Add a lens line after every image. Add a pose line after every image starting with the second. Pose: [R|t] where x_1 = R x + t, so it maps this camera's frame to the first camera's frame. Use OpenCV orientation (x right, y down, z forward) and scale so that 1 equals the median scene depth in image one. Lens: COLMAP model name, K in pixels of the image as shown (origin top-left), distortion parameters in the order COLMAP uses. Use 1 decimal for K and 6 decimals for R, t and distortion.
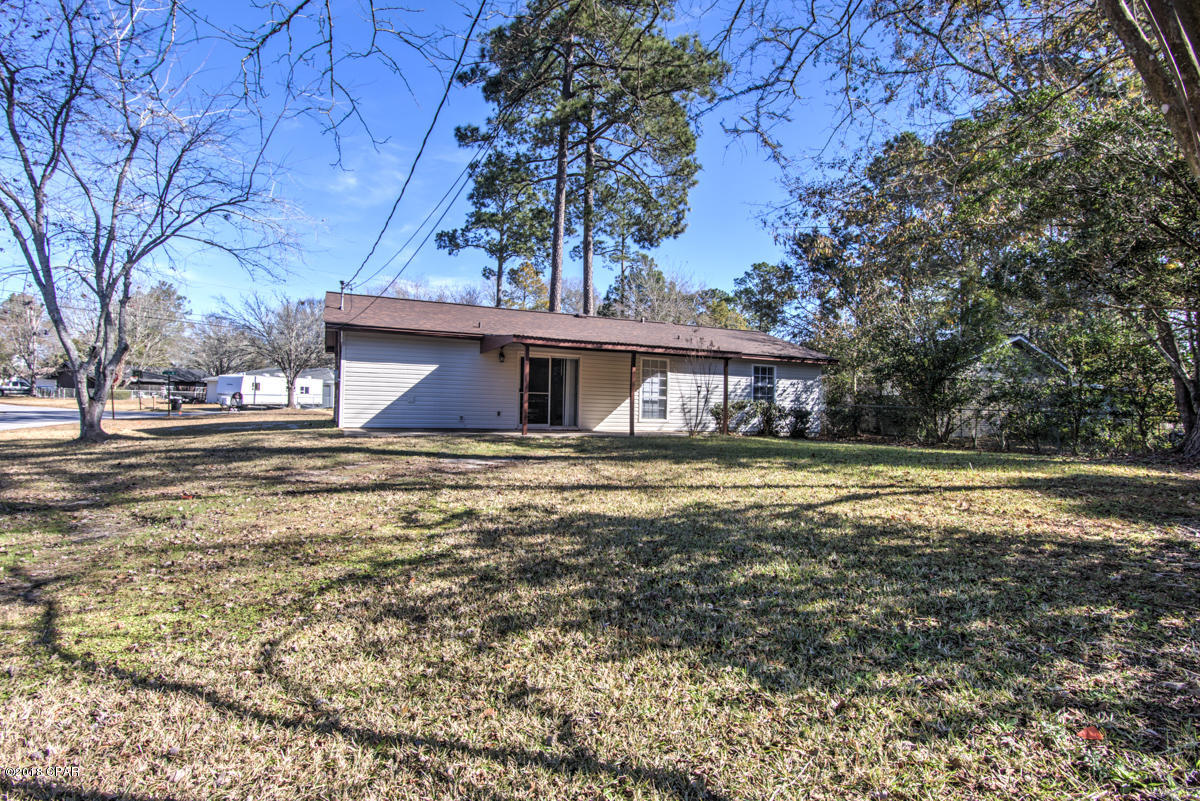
lens RADIAL K [[584.5, 0, 601.5], [0, 584.5, 404.2], [0, 0, 1]] dist [-0.016935, -0.001506]
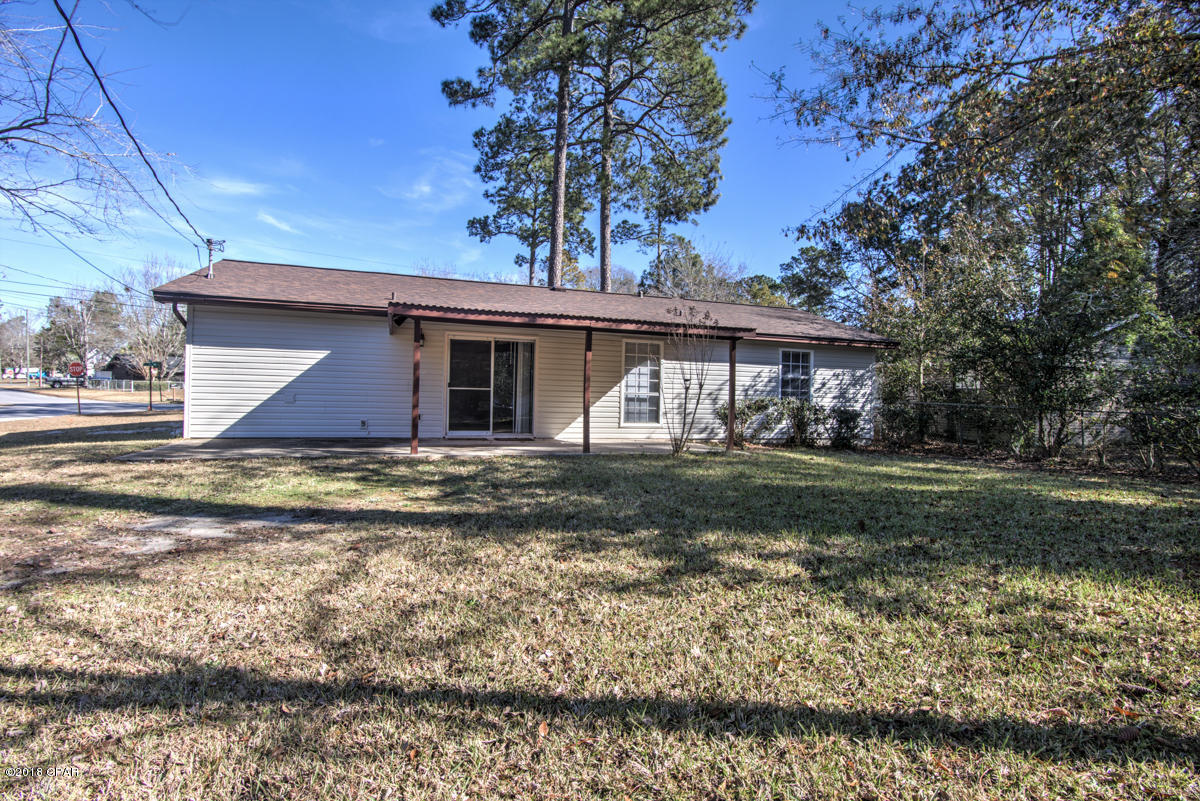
lens RADIAL K [[584.5, 0, 598.0], [0, 584.5, 401.4], [0, 0, 1]] dist [-0.016935, -0.001506]
pose [[0.996719, 0.001123, -0.080929, 0.054699], [-0.000125, 0.999924, 0.012342, -0.006449], [0.080937, -0.012291, 0.996643, 0.149237]]
